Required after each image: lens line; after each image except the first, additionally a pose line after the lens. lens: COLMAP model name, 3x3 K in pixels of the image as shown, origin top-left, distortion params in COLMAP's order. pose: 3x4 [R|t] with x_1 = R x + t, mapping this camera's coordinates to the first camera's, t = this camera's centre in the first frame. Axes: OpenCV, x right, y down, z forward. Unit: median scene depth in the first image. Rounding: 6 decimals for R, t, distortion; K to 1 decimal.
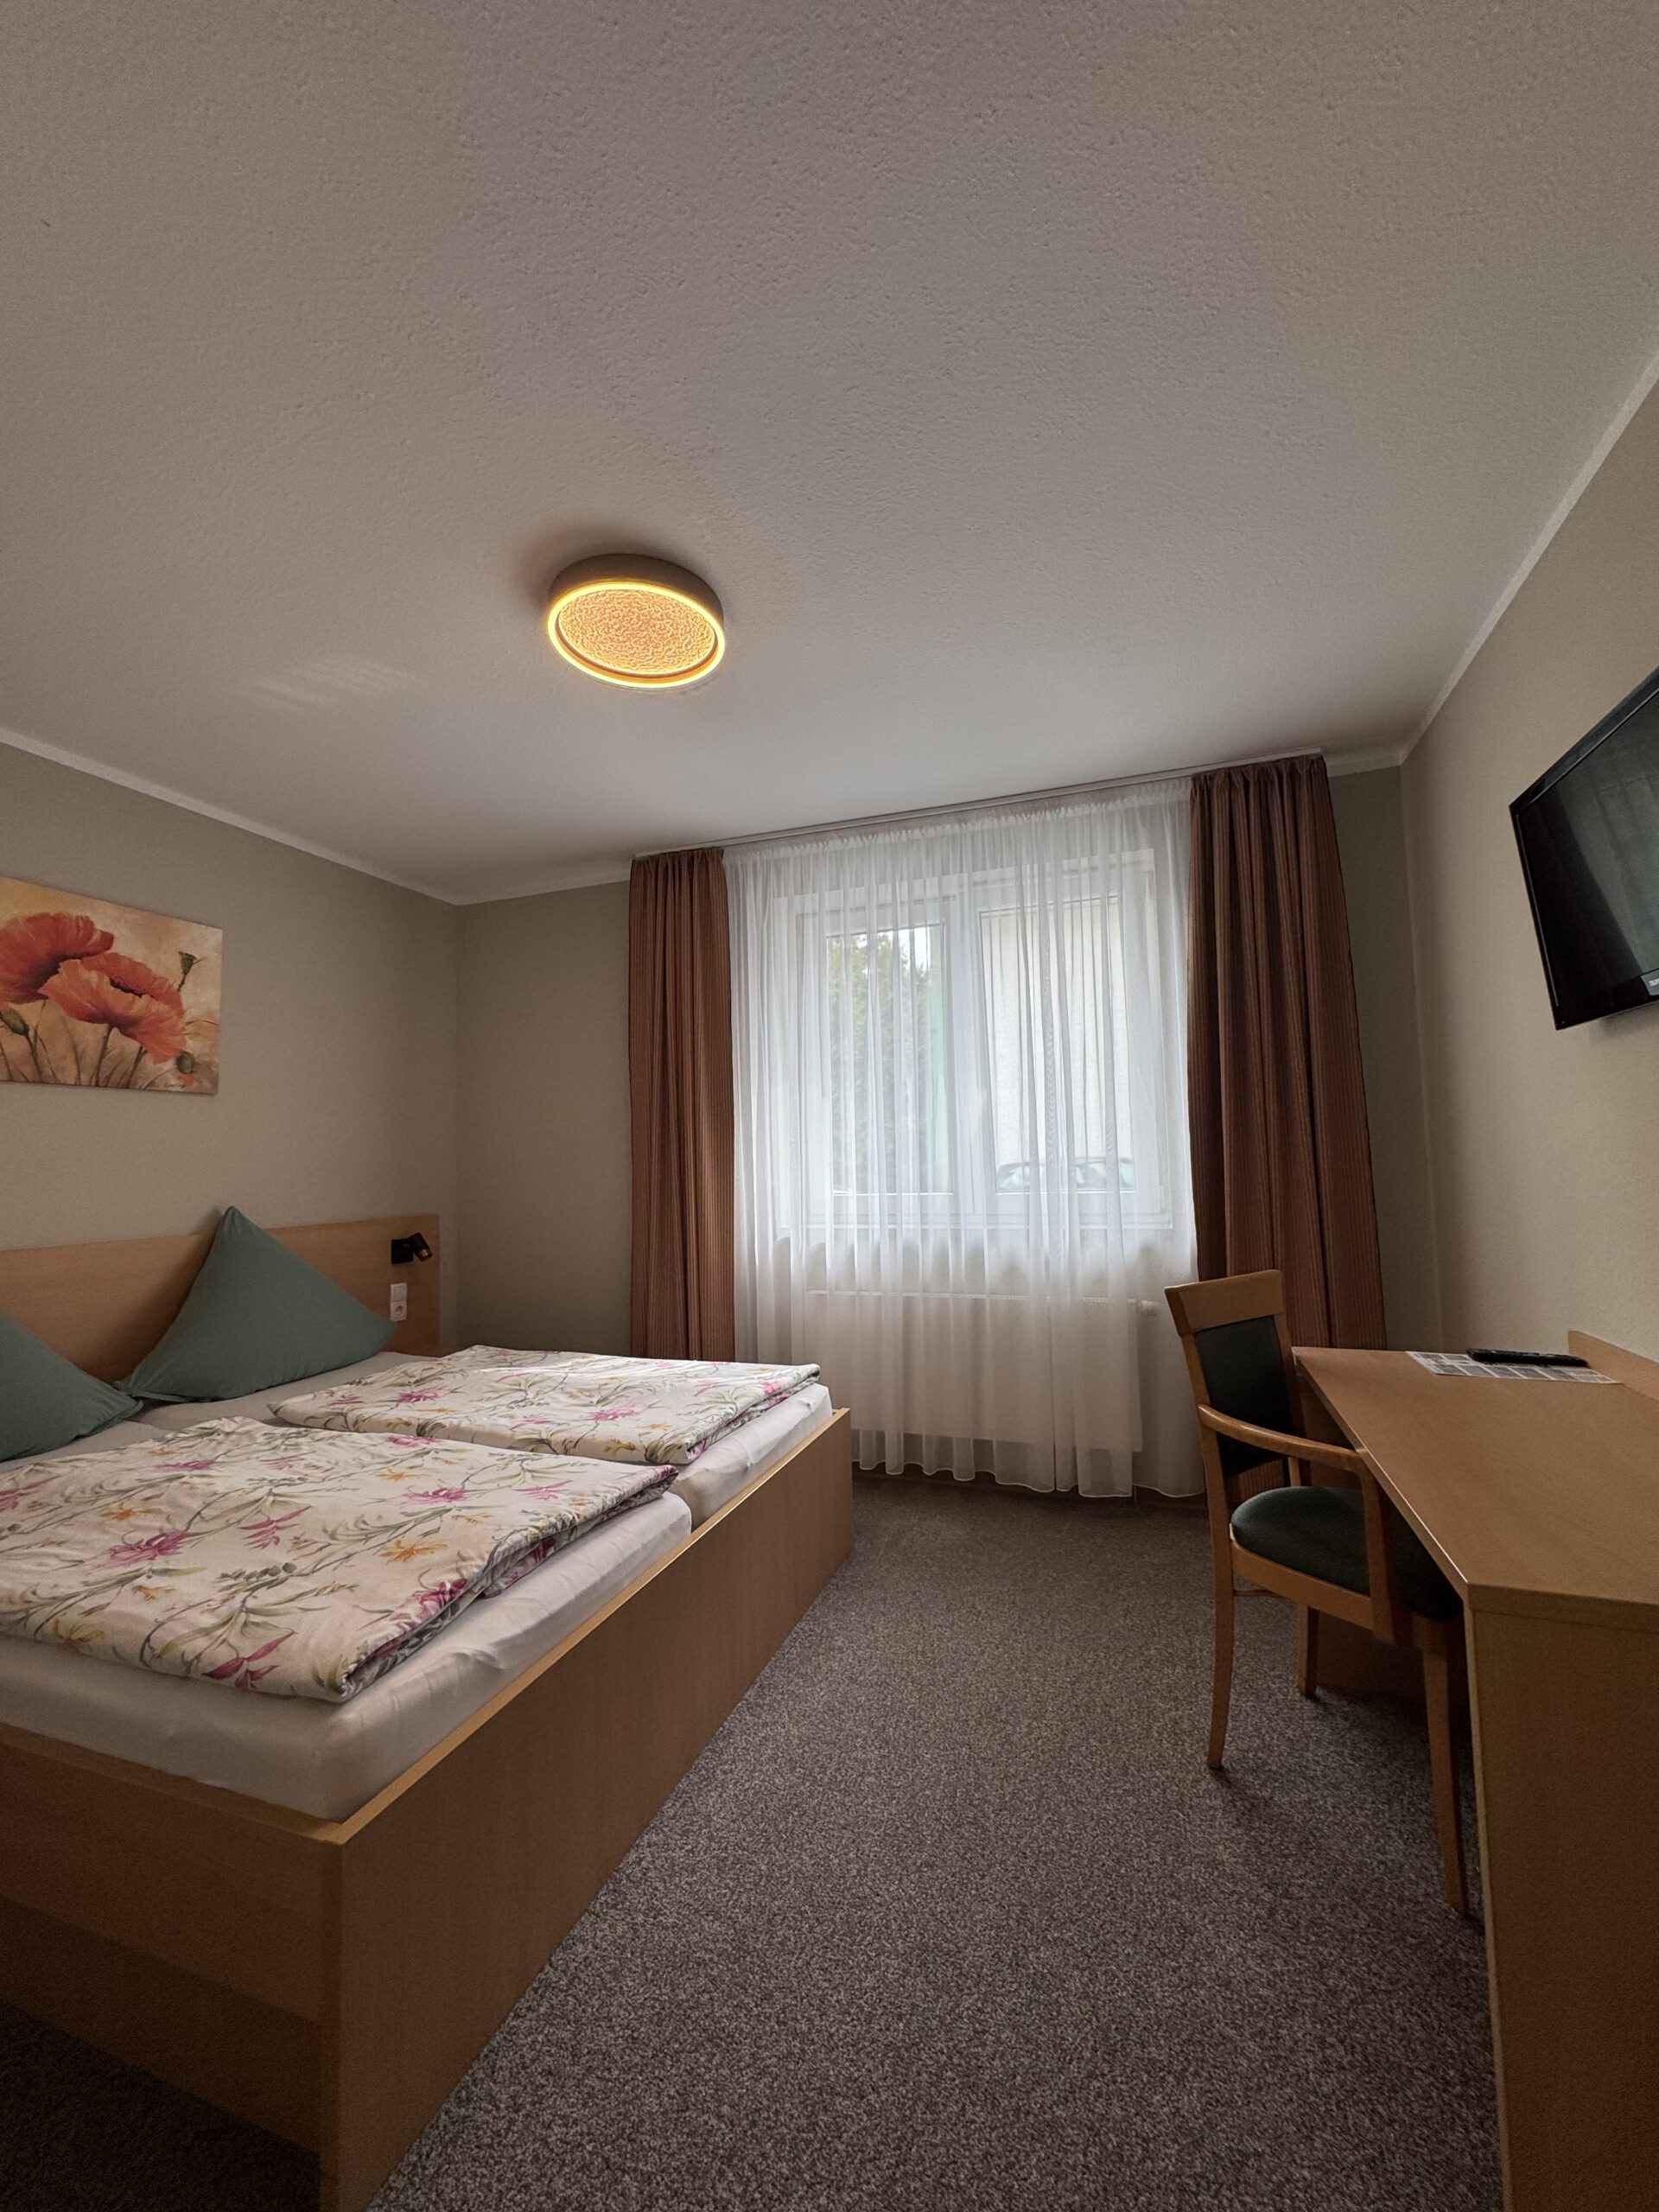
lens RADIAL K [[875.6, 0, 826.5], [0, 875.6, 1108.0], [0, 0, 1]] dist [-0.005693, 0.001308]
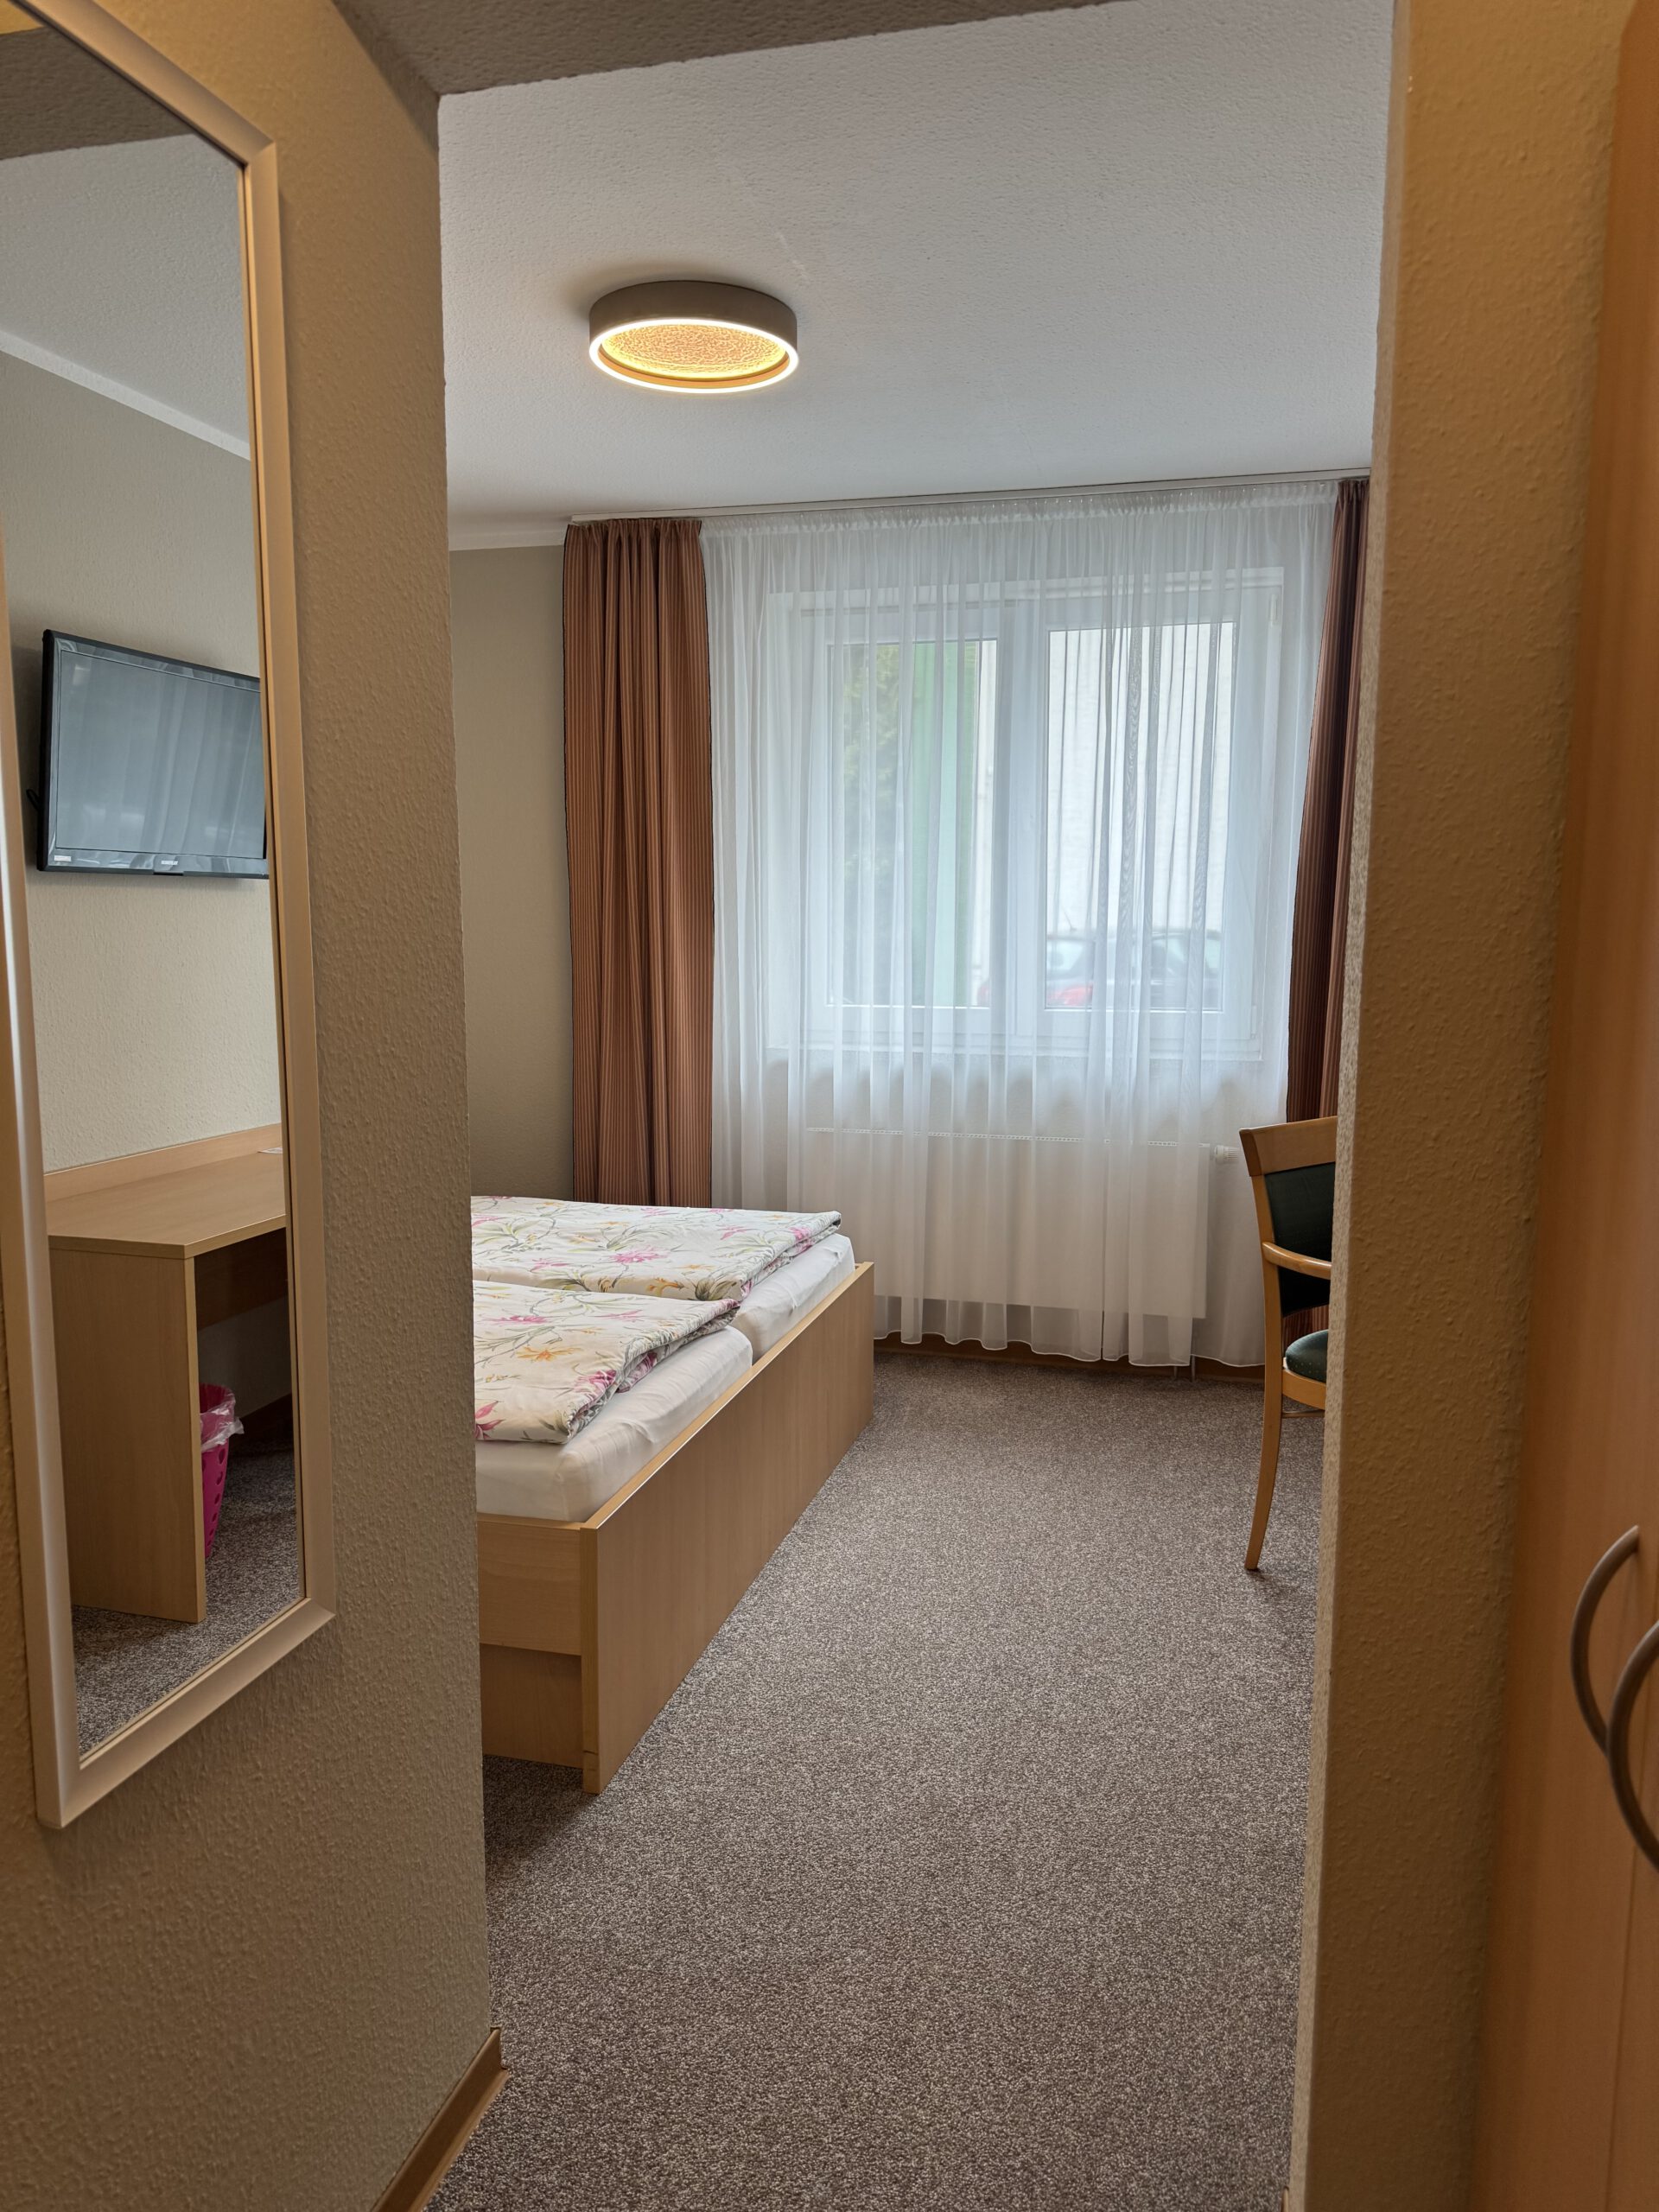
lens RADIAL K [[1547.3, 0, 831.0], [0, 1547.3, 1102.6], [0, 0, 1]] dist [0.061836, -0.003770]
pose [[0.995693, 0.016855, 0.091164, -0.167703], [-0.033586, 0.982119, 0.185241, -0.095206], [-0.086412, -0.187505, 0.978455, -0.480987]]
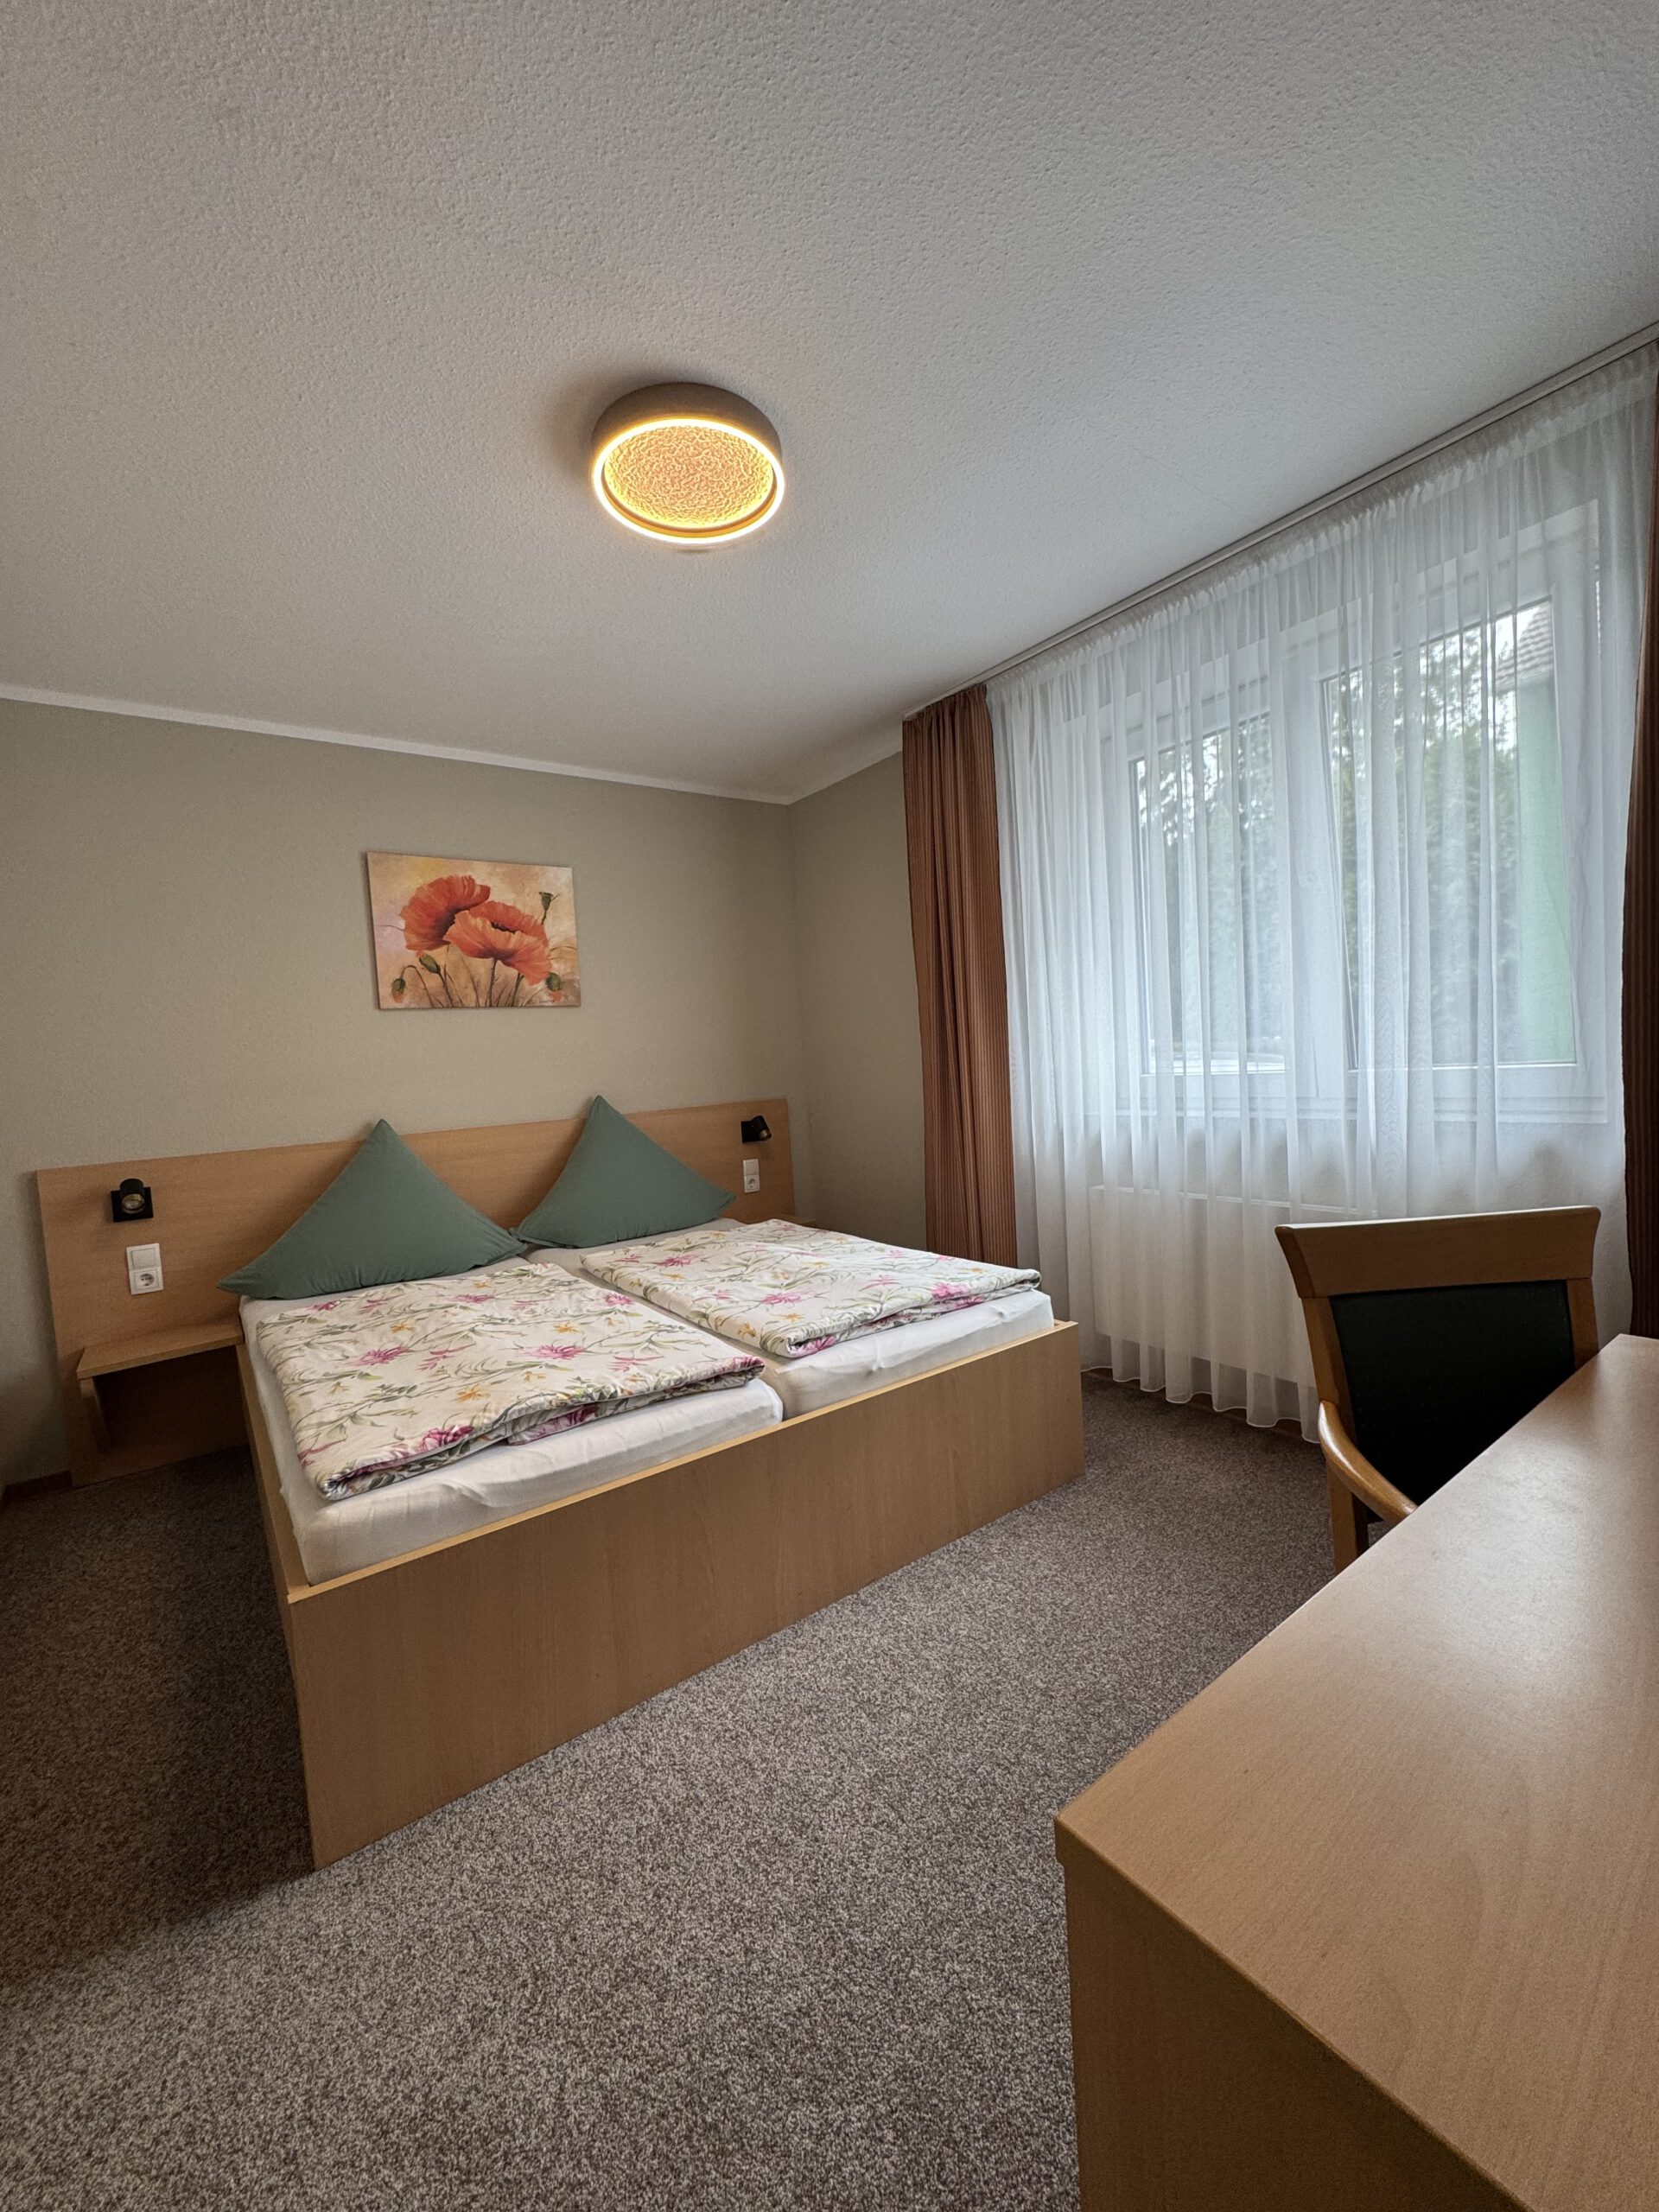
lens RADIAL K [[875.6, 0, 822.4], [0, 875.6, 1107.4], [0, 0, 1]] dist [-0.005693, 0.001308]
pose [[0.829976, 0.002402, -0.557794, 0.326052], [0.078196, 0.989615, 0.120614, 0.005319], [0.552291, -0.143724, 0.821169, 0.184775]]
